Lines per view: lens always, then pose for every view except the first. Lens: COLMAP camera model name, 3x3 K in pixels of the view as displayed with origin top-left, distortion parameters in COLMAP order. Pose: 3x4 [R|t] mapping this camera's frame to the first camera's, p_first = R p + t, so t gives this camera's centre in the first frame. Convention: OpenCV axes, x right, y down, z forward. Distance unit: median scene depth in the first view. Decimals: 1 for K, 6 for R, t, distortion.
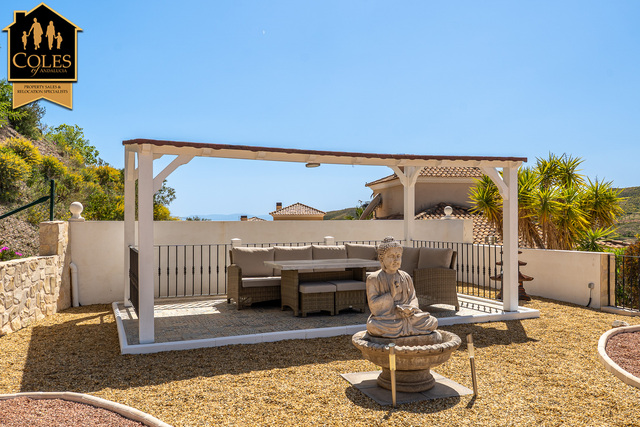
lens RADIAL K [[560.2, 0, 320.0], [0, 560.2, 213.5], [0, 0, 1]] dist [-0.001765, 0.001437]
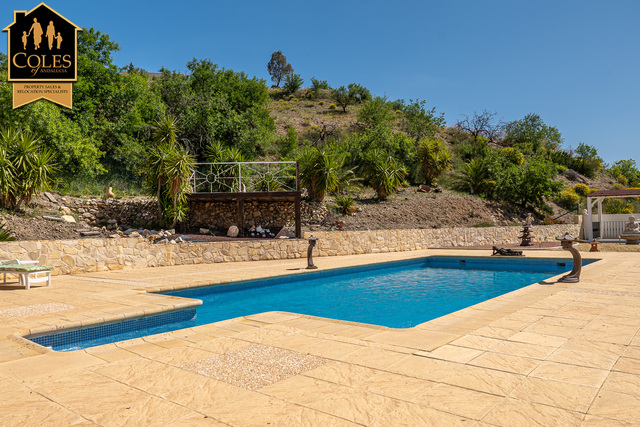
lens RADIAL K [[484.7, 0, 320.0], [0, 484.7, 213.5], [0, 0, 1]] dist [0.006285, 0.000556]
pose [[0.442653, -0.040971, -0.895757, 1.310112], [0.033612, 0.999012, -0.029084, 0.032484], [0.896063, -0.017234, 0.443592, -1.545498]]
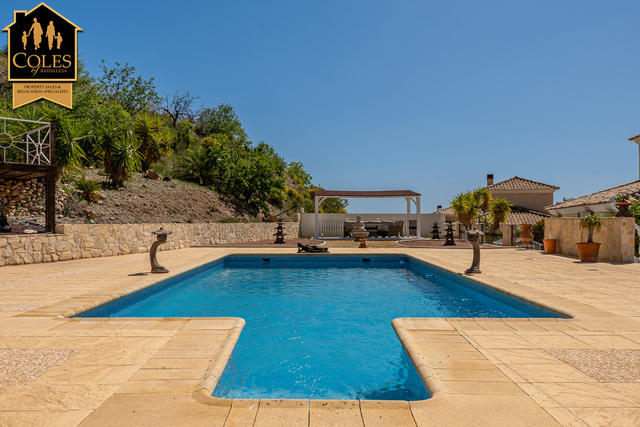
lens RADIAL K [[560.2, 0, 320.0], [0, 560.2, 213.5], [0, 0, 1]] dist [-0.001765, 0.001437]
pose [[0.932665, -0.007014, -0.360674, 0.812728], [0.005452, 0.999971, -0.005349, 0.030235], [0.360701, 0.003023, 0.932677, -1.943882]]
